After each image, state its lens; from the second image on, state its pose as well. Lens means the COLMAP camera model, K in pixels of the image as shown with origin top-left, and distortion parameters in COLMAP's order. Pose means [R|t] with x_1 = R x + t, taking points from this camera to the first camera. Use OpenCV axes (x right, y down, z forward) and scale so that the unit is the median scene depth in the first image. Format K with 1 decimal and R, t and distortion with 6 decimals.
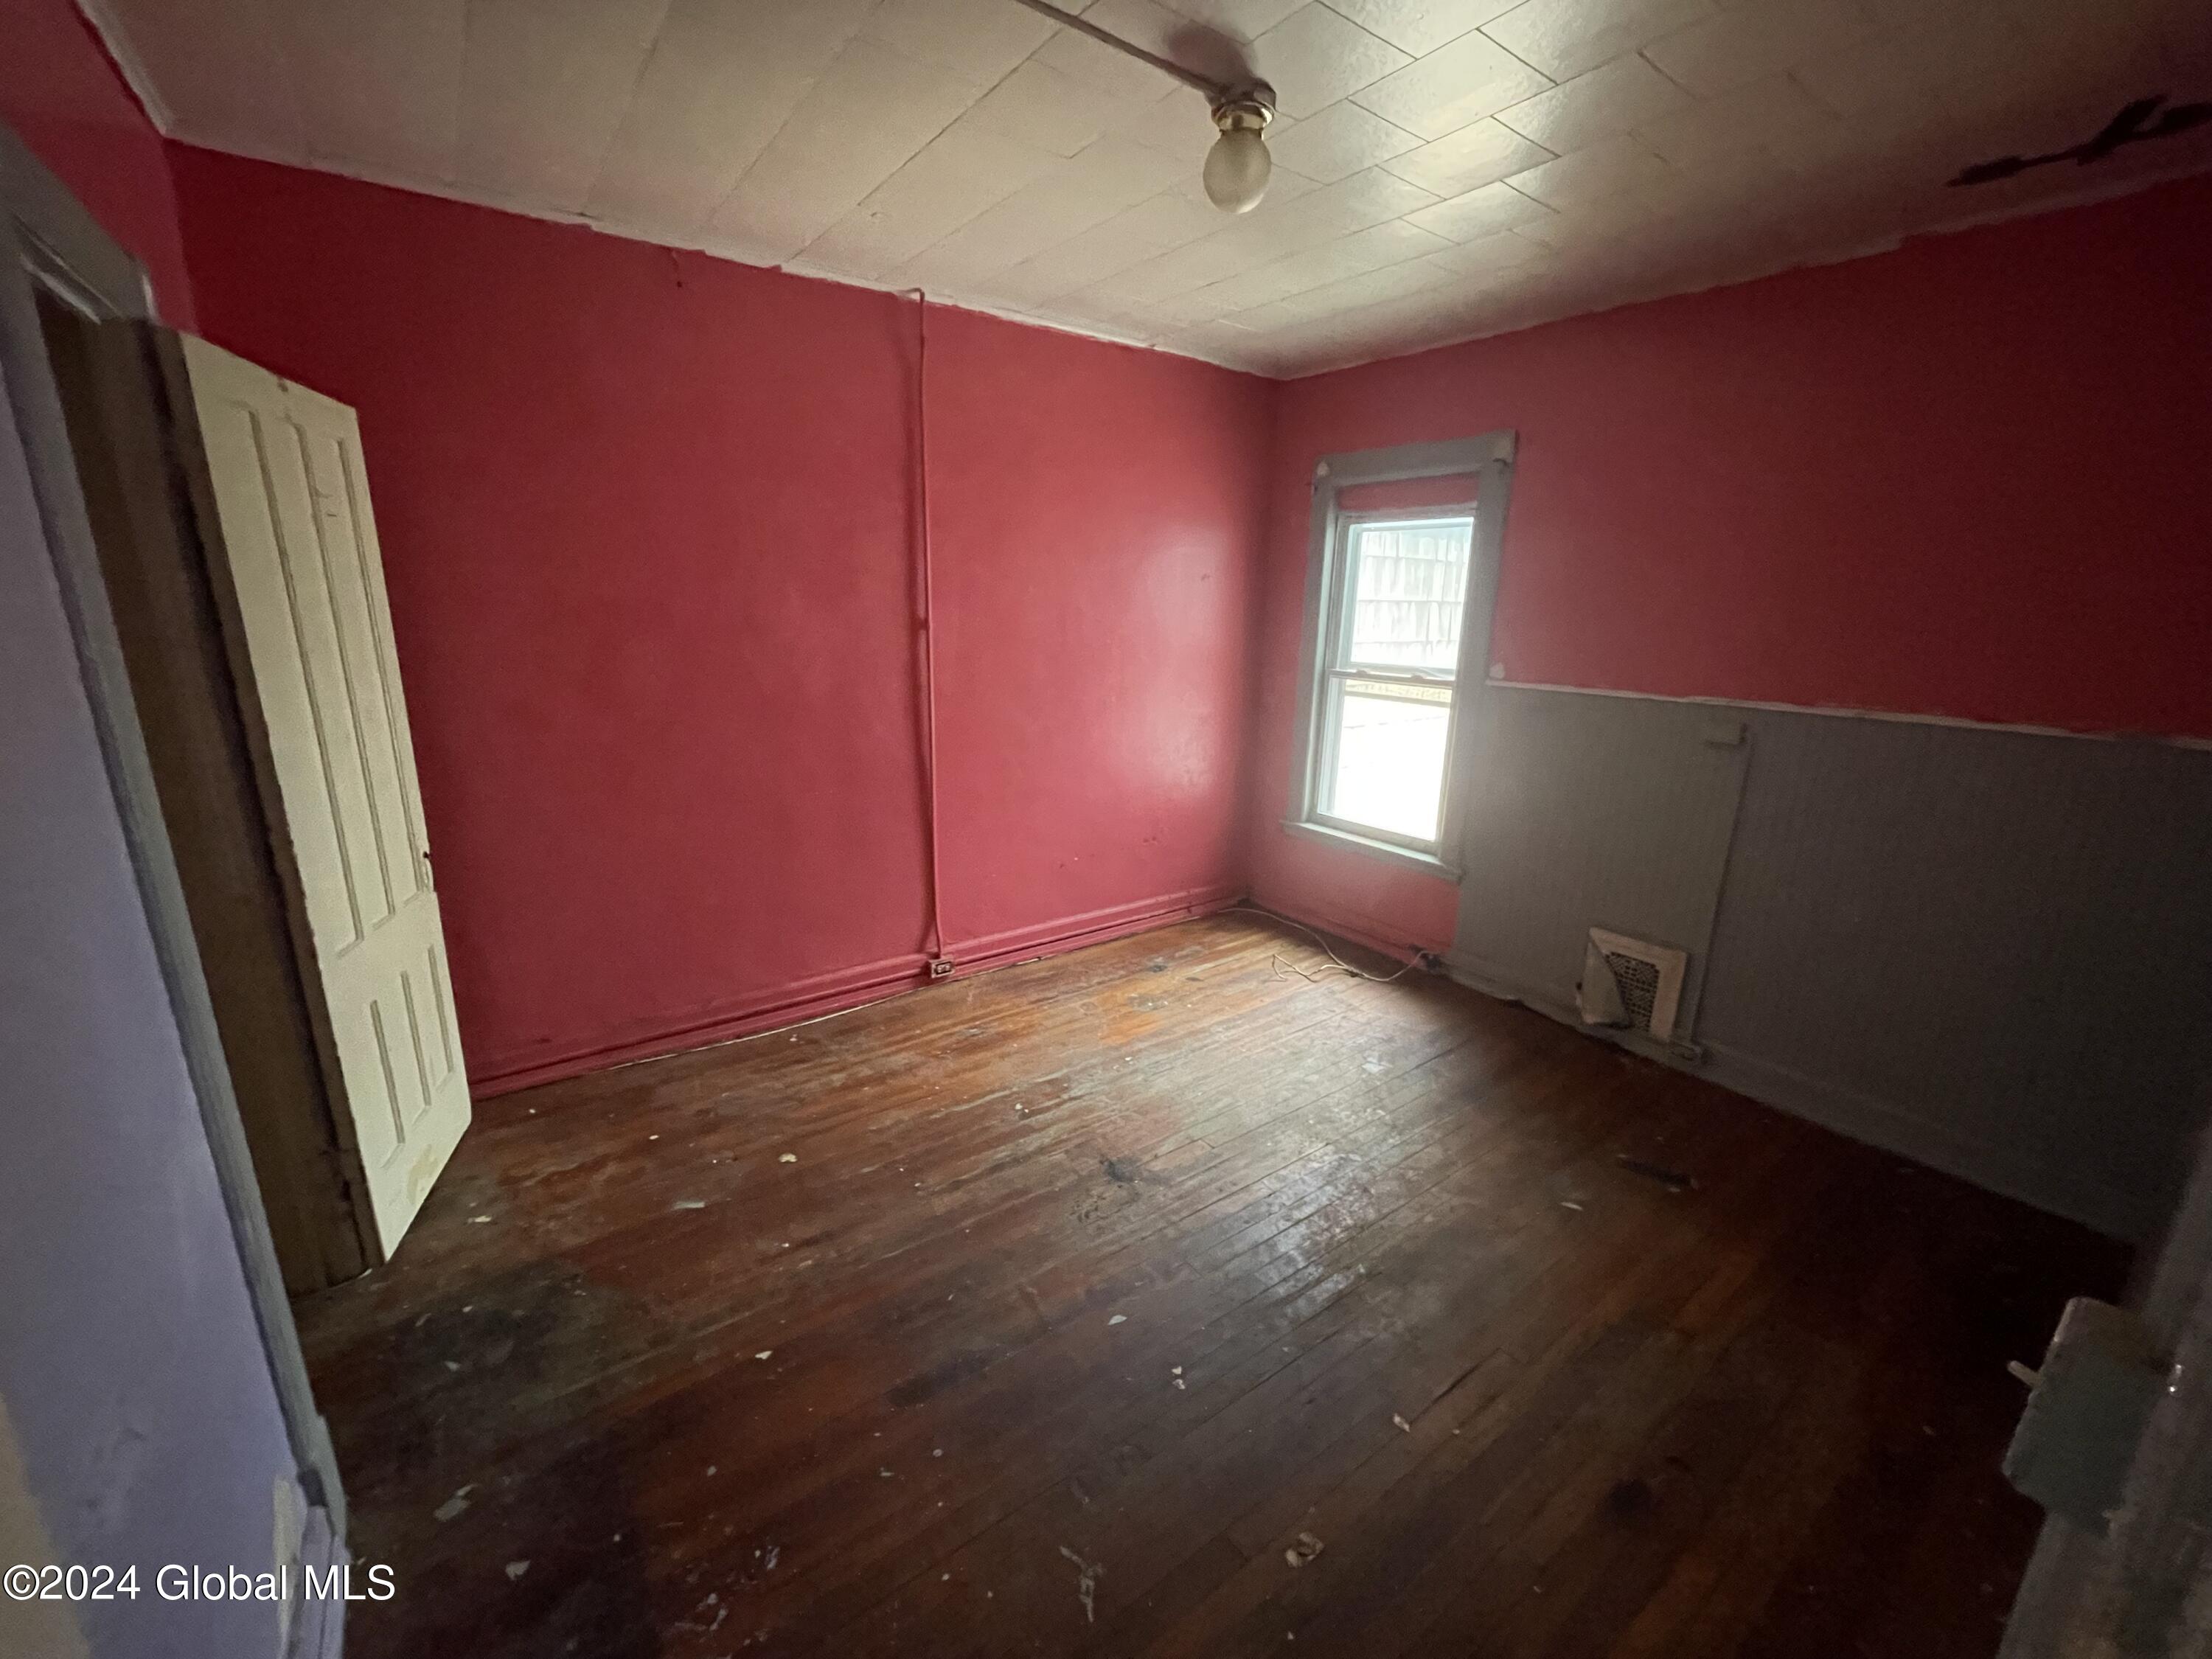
lens RADIAL K [[893.6, 0, 1103.2], [0, 893.6, 828.8], [0, 0, 1]] dist [0.000396, 0.000225]
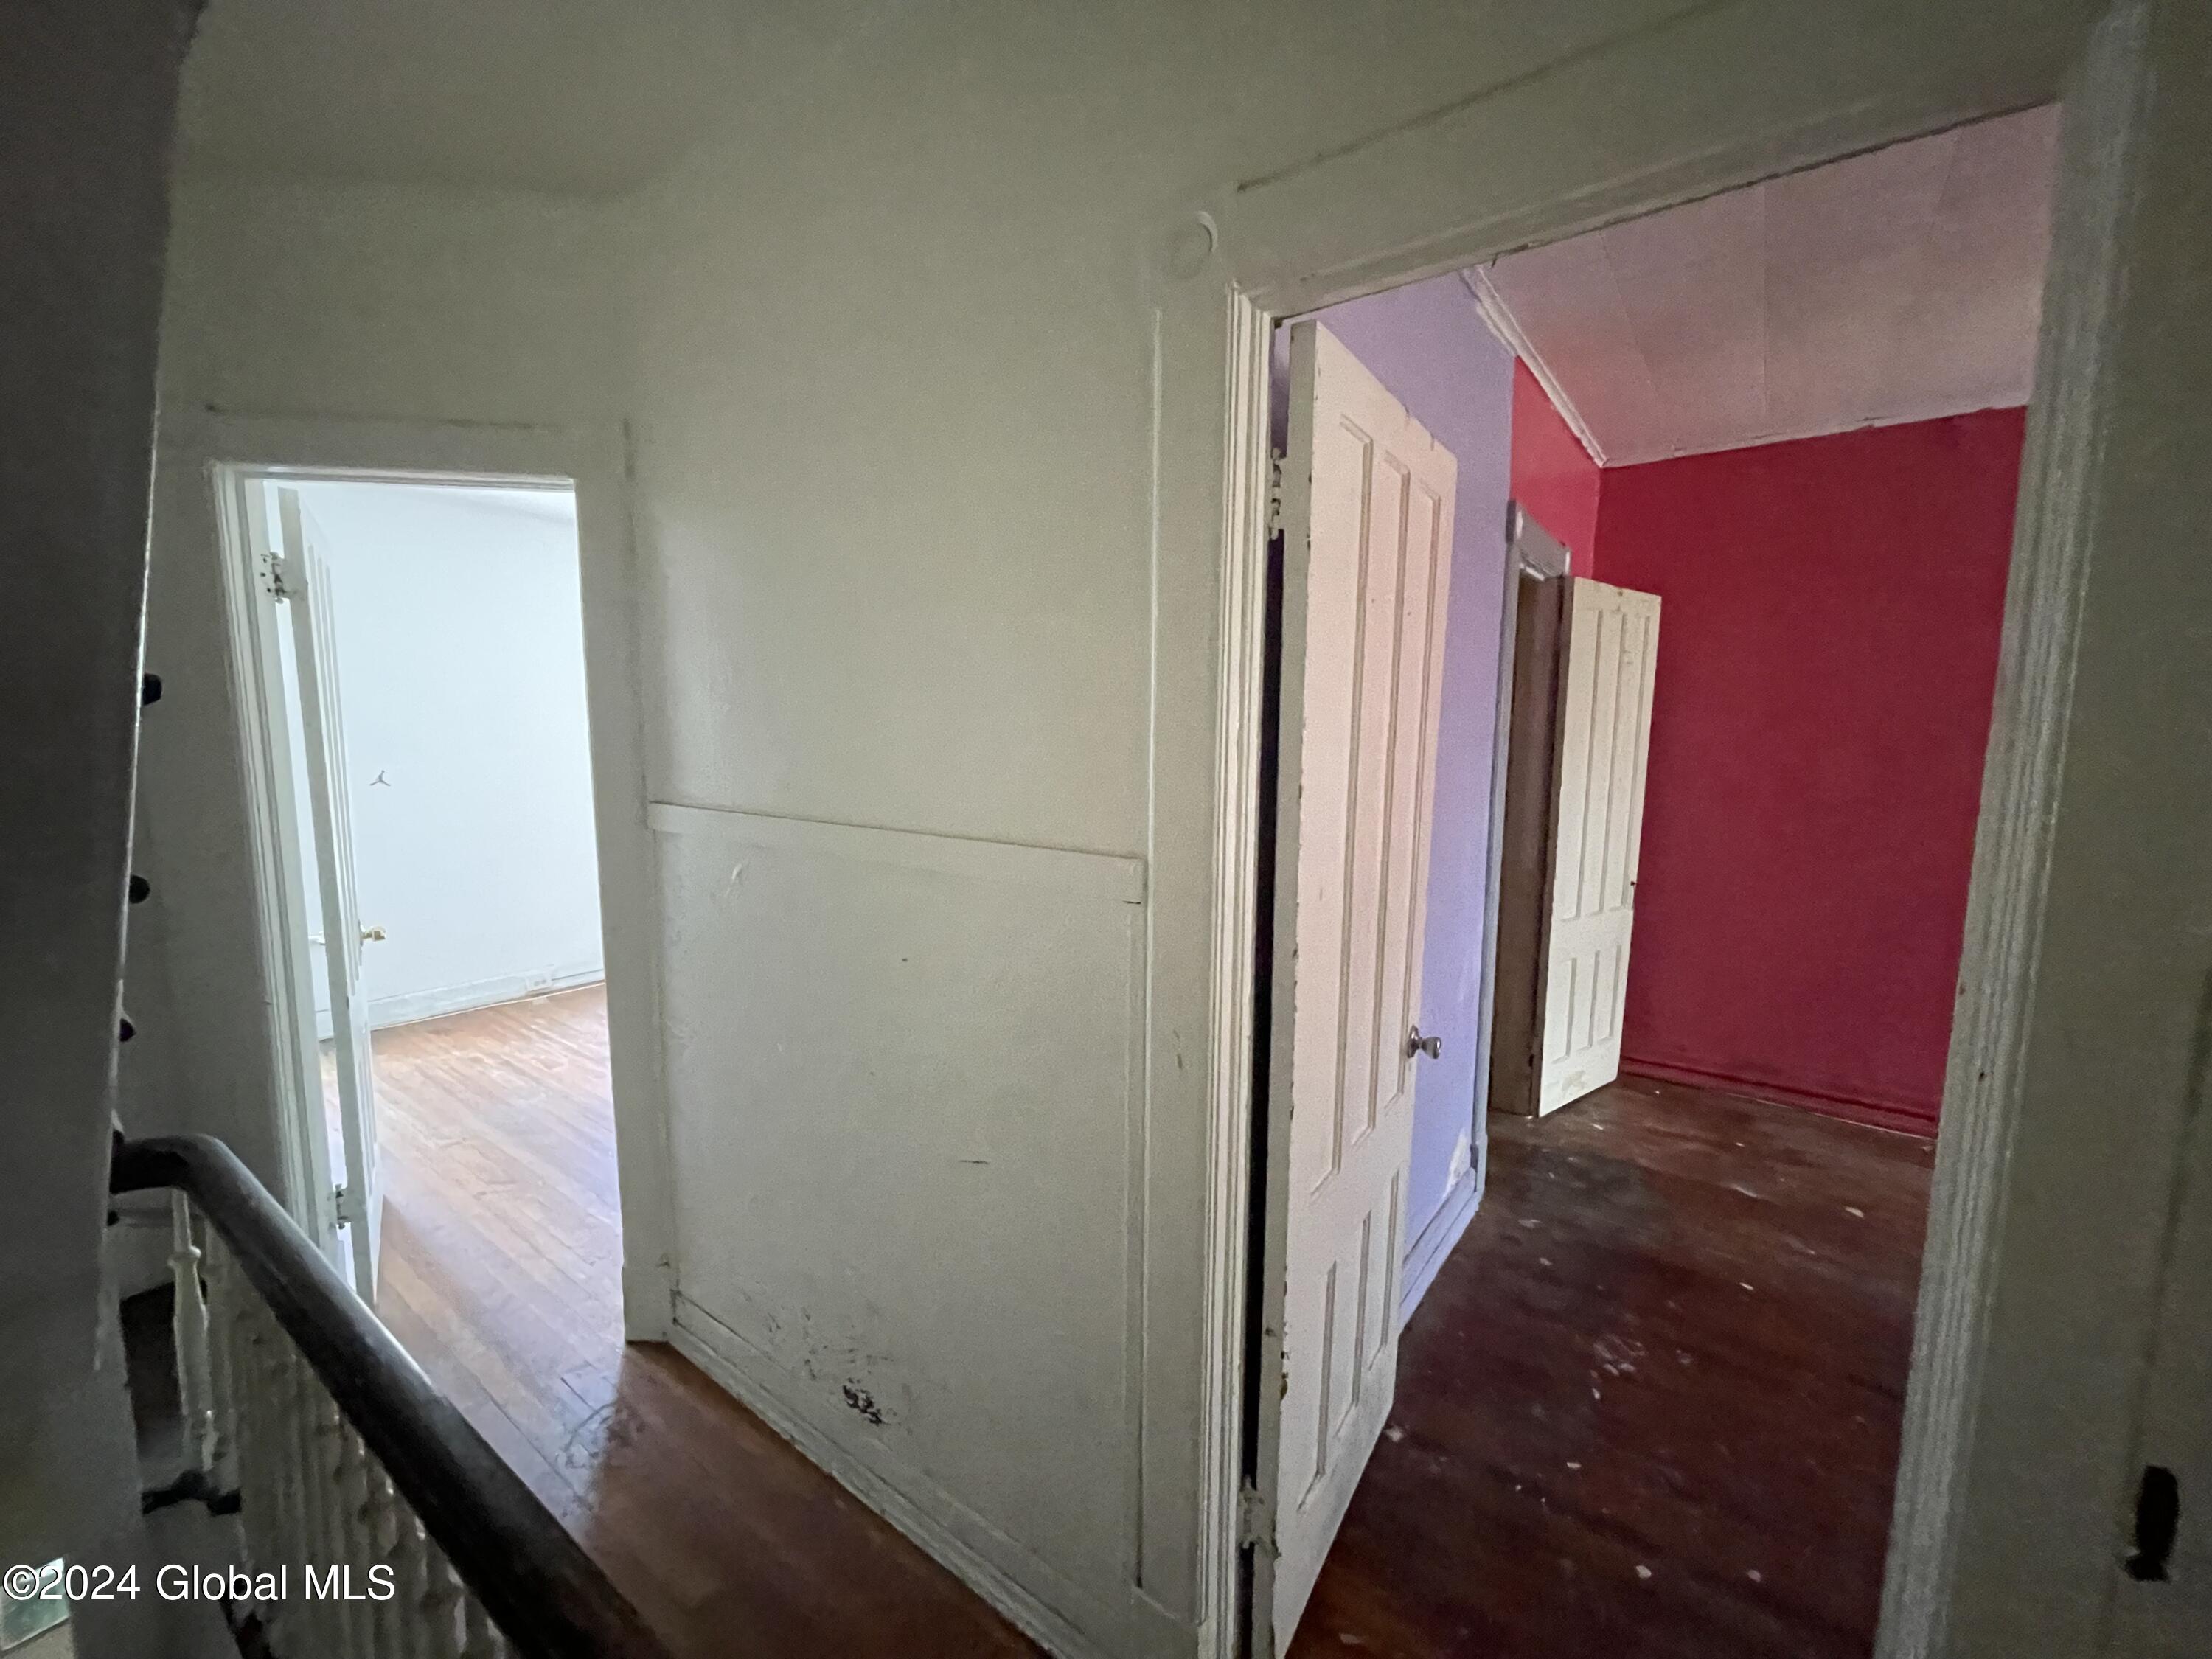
lens RADIAL K [[893.6, 0, 1090.7], [0, 893.6, 824.7], [0, 0, 1]] dist [0.000396, 0.000225]
pose [[0.297130, 0.102670, -0.949301, 0.432504], [-0.241156, 0.970040, 0.029432, 0.129858], [0.923882, 0.220185, 0.312987, -0.361739]]
